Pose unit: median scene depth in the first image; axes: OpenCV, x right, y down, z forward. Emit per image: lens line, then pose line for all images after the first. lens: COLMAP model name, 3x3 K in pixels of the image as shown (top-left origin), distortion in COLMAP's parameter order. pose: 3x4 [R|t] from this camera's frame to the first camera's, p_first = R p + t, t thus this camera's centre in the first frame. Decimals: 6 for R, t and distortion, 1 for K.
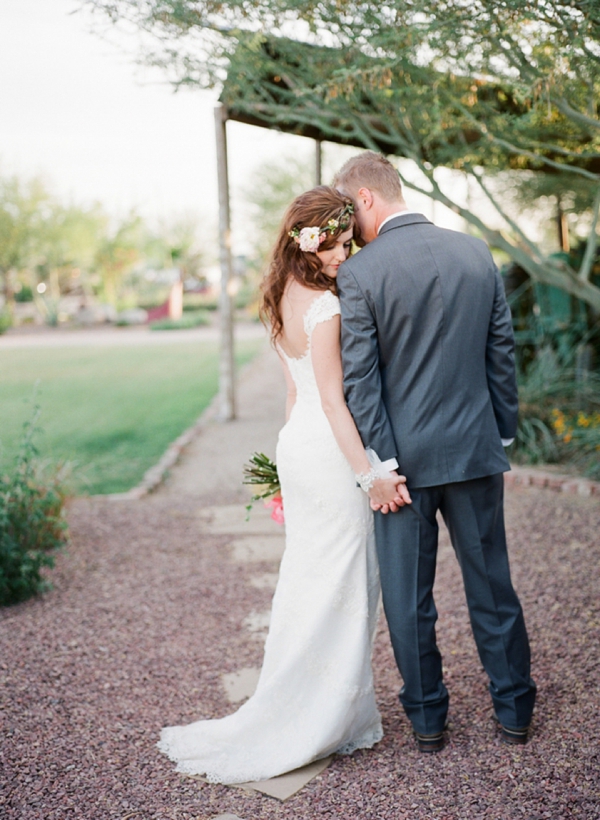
lens RADIAL K [[1376.4, 0, 300.0], [0, 1376.4, 410.0], [0, 0, 1]] dist [0.001101, -0.712346]
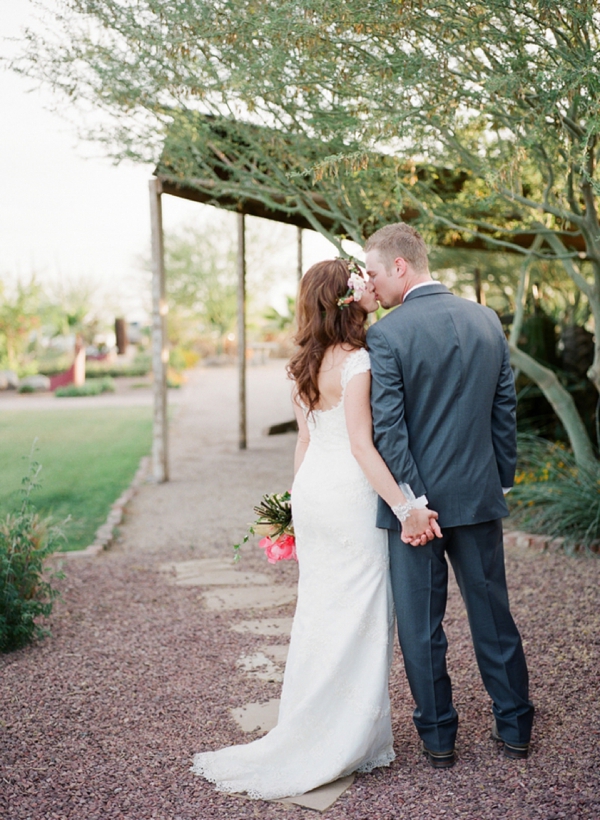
lens RADIAL K [[1376.4, 0, 300.0], [0, 1376.4, 410.0], [0, 0, 1]] dist [0.001101, -0.712346]
pose [[0.995795, 0.000767, 0.091611, -0.080678], [0.003725, 0.998799, -0.048845, 0.008641], [-0.091539, 0.048981, 0.994596, -0.072046]]
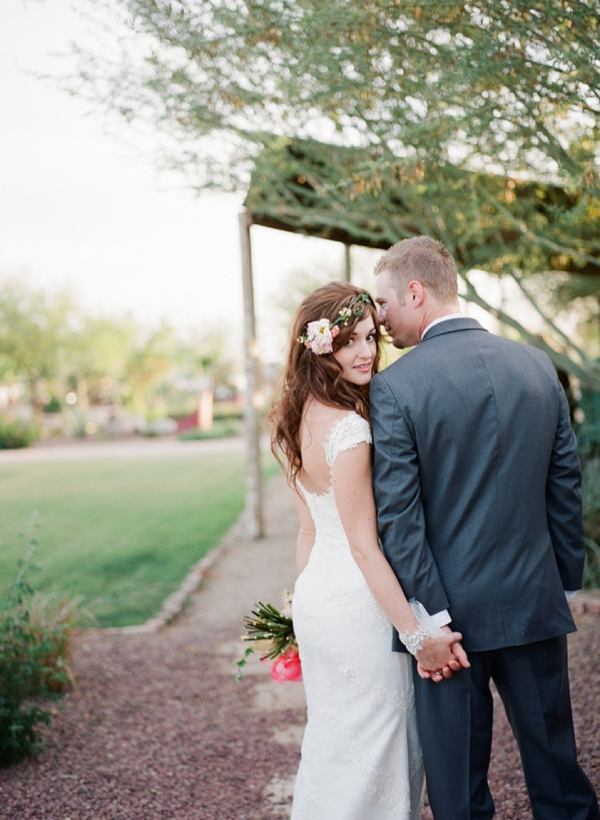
lens RADIAL K [[1366.0, 0, 301.2], [0, 1366.0, 389.1], [0, 0, 1]] dist [-0.033149, -0.100701]
pose [[0.999622, -0.013928, -0.023718, 0.005075], [0.011707, 0.995754, -0.091305, -0.016844], [0.024889, 0.090993, 0.995540, 0.112407]]
